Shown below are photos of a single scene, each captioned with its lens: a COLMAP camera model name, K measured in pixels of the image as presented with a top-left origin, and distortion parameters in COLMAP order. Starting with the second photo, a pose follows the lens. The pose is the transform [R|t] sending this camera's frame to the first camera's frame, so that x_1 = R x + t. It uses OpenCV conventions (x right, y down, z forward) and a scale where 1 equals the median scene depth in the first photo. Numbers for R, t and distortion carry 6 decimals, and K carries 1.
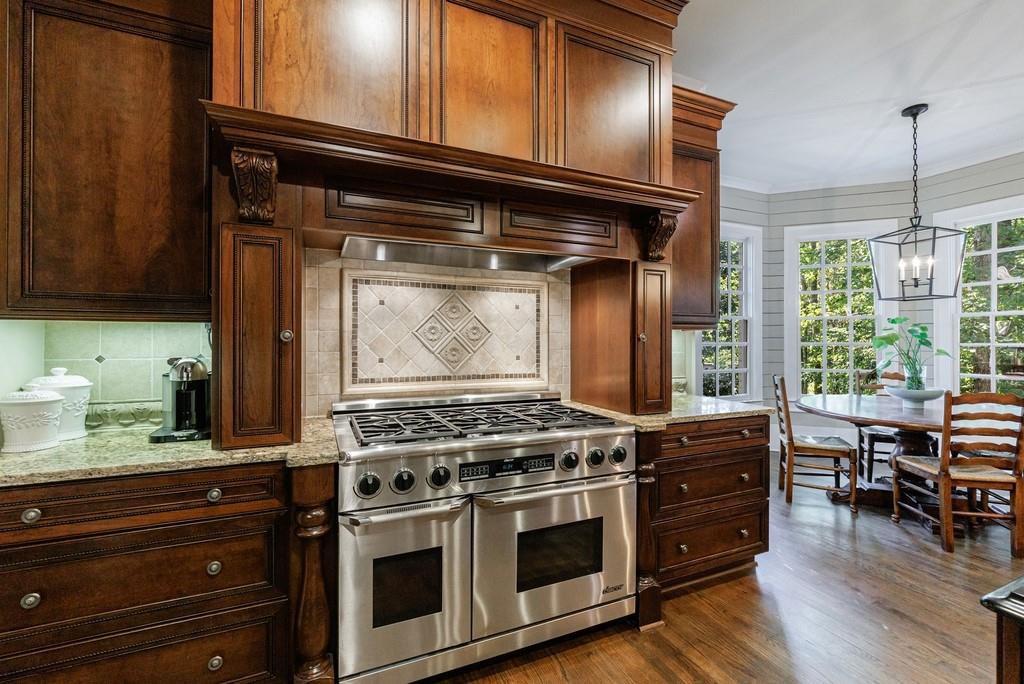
lens RADIAL K [[433.7, 0, 513.8], [0, 433.7, 338.3], [0, 0, 1]] dist [-0.000134, -0.001056]
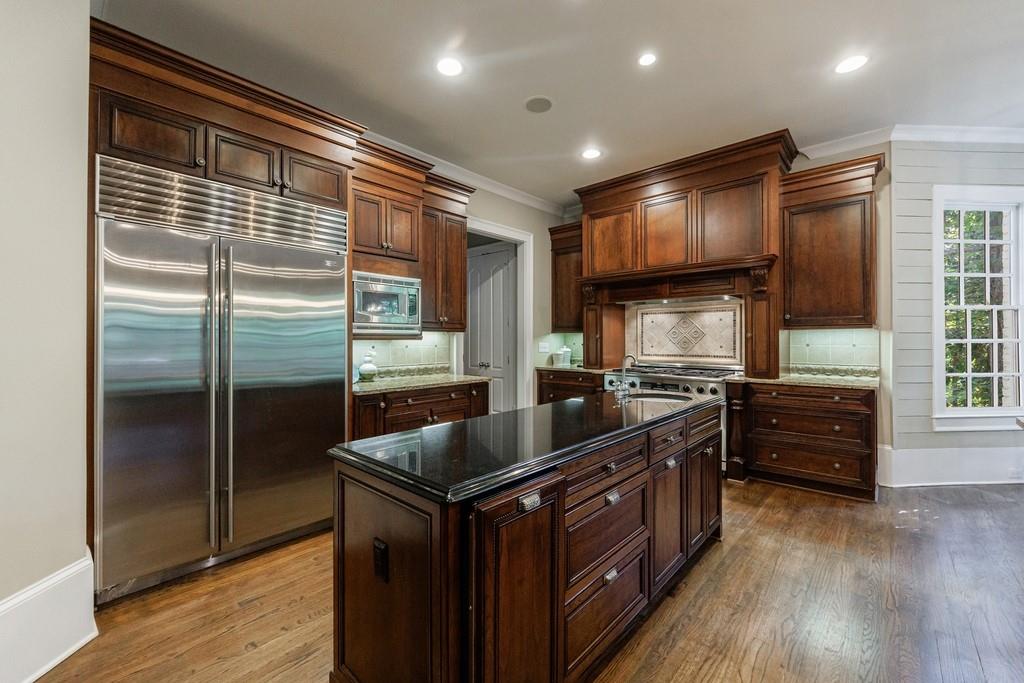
lens RADIAL K [[391.5, 0, 511.6], [0, 391.5, 334.6], [0, 0, 1]] dist [-0.000803, -0.002460]
pose [[0.419622, -0.013082, -0.907605, 1.736876], [0.010735, 0.999898, -0.009449, -0.001774], [0.907636, -0.005778, 0.419719, -0.785883]]
